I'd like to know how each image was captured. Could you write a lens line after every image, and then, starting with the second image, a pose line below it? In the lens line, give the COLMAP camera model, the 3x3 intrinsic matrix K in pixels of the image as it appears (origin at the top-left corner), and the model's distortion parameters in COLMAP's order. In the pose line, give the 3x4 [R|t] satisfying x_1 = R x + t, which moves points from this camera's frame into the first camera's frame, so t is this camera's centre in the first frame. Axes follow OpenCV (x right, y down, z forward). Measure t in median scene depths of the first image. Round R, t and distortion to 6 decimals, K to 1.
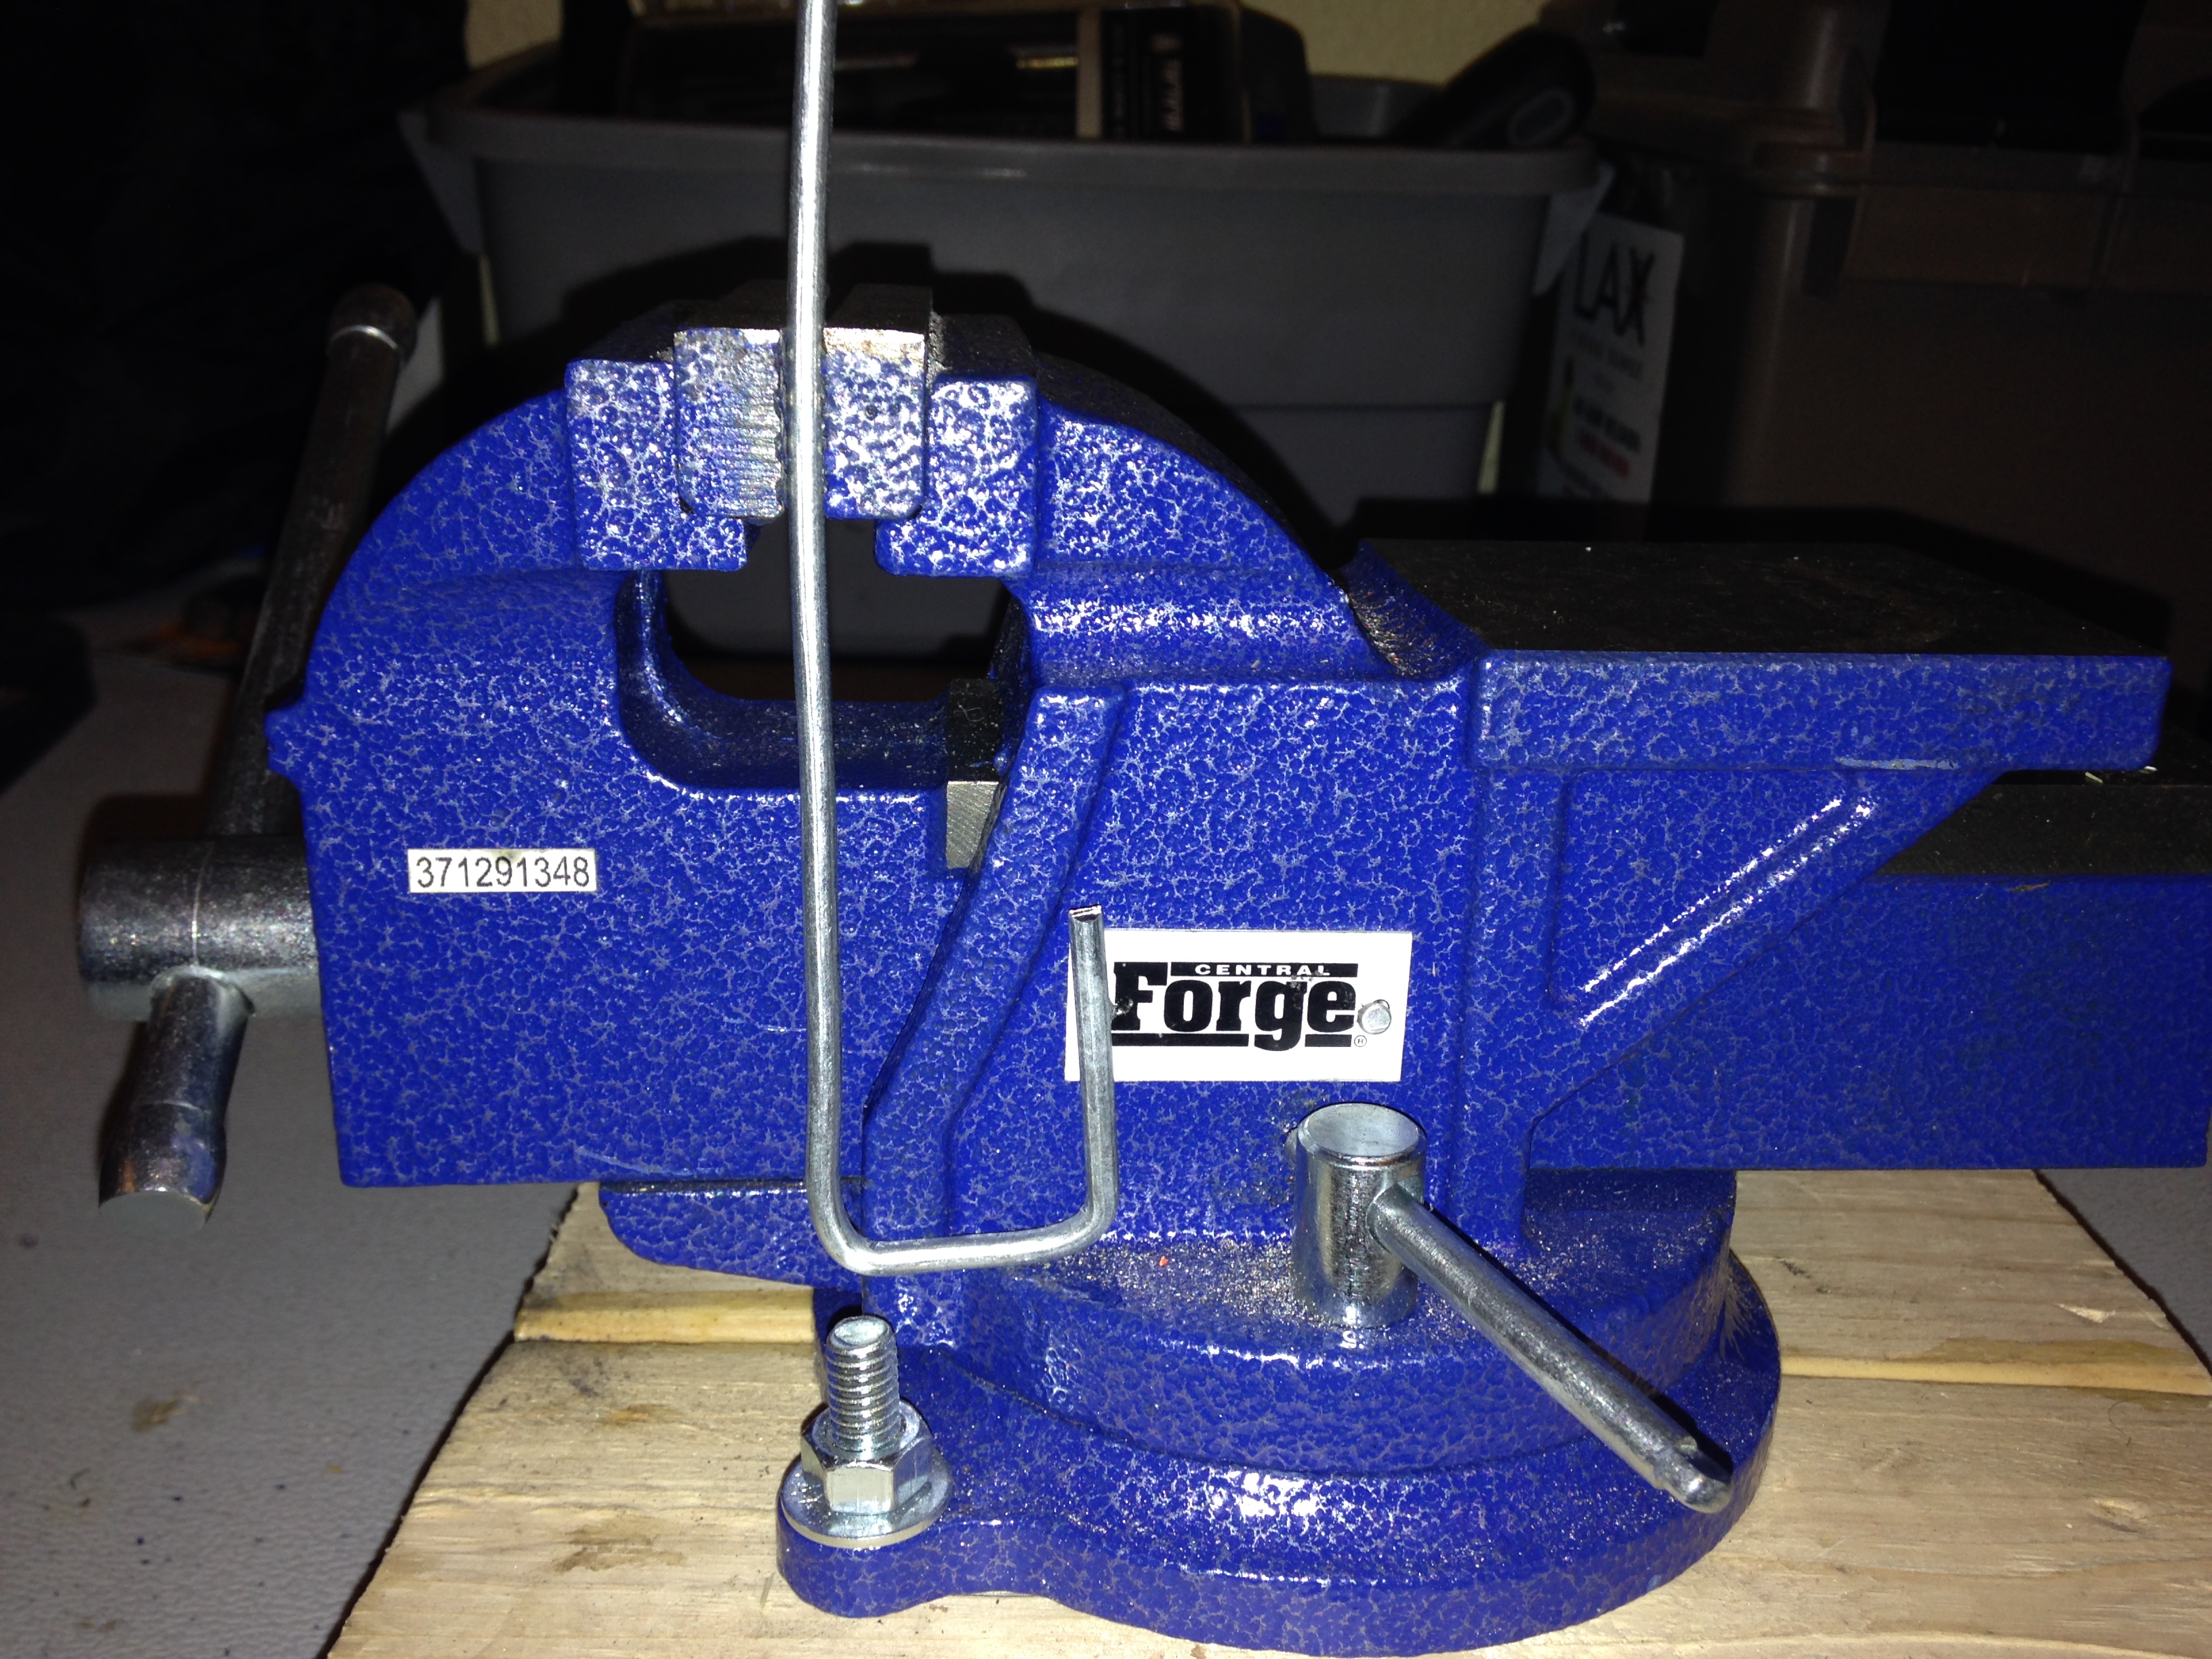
lens RADIAL K [[2015.7, 0, 1068.9], [0, 2015.7, 815.8], [0, 0, 1]] dist [0.212066, -0.291505]
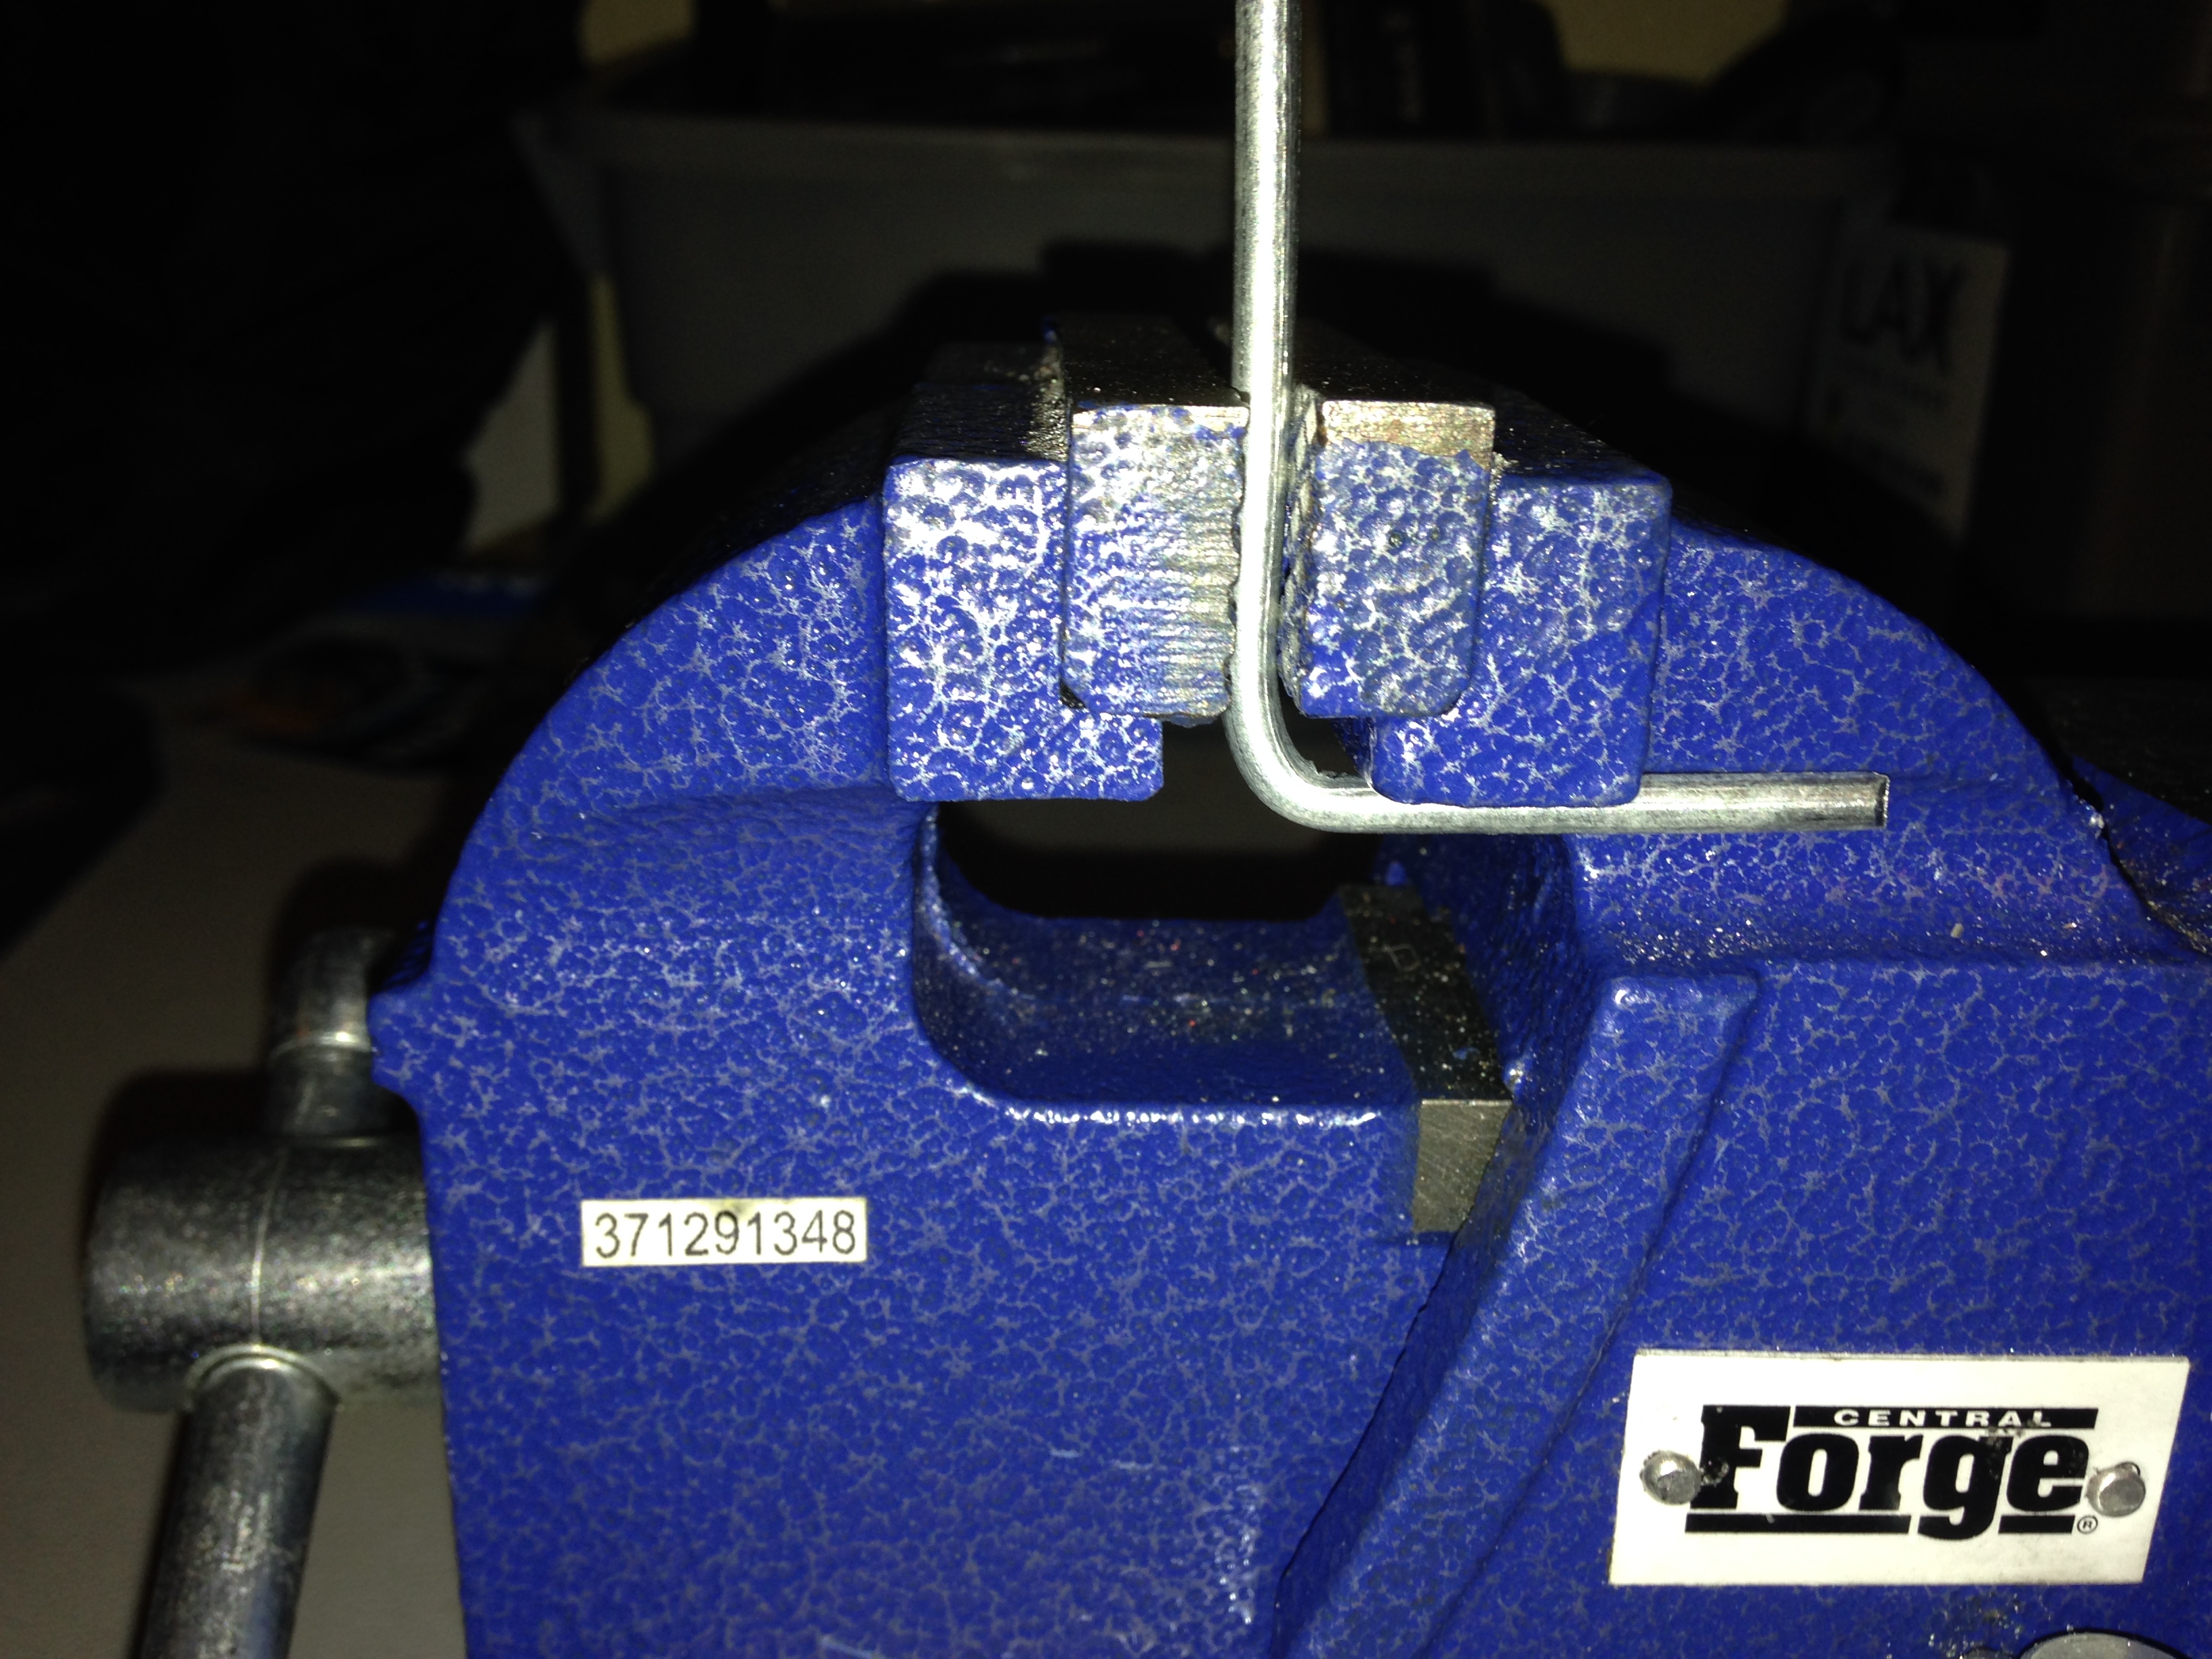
lens RADIAL K [[2148.0, 0, 1109.7], [0, 2148.0, 866.6], [0, 0, 1]] dist [0.250021, -0.561863]
pose [[0.999752, 0.005142, -0.021672, -0.144660], [-0.005134, 0.999987, 0.000419, -0.091037], [0.021674, -0.000308, 0.999765, 0.324658]]
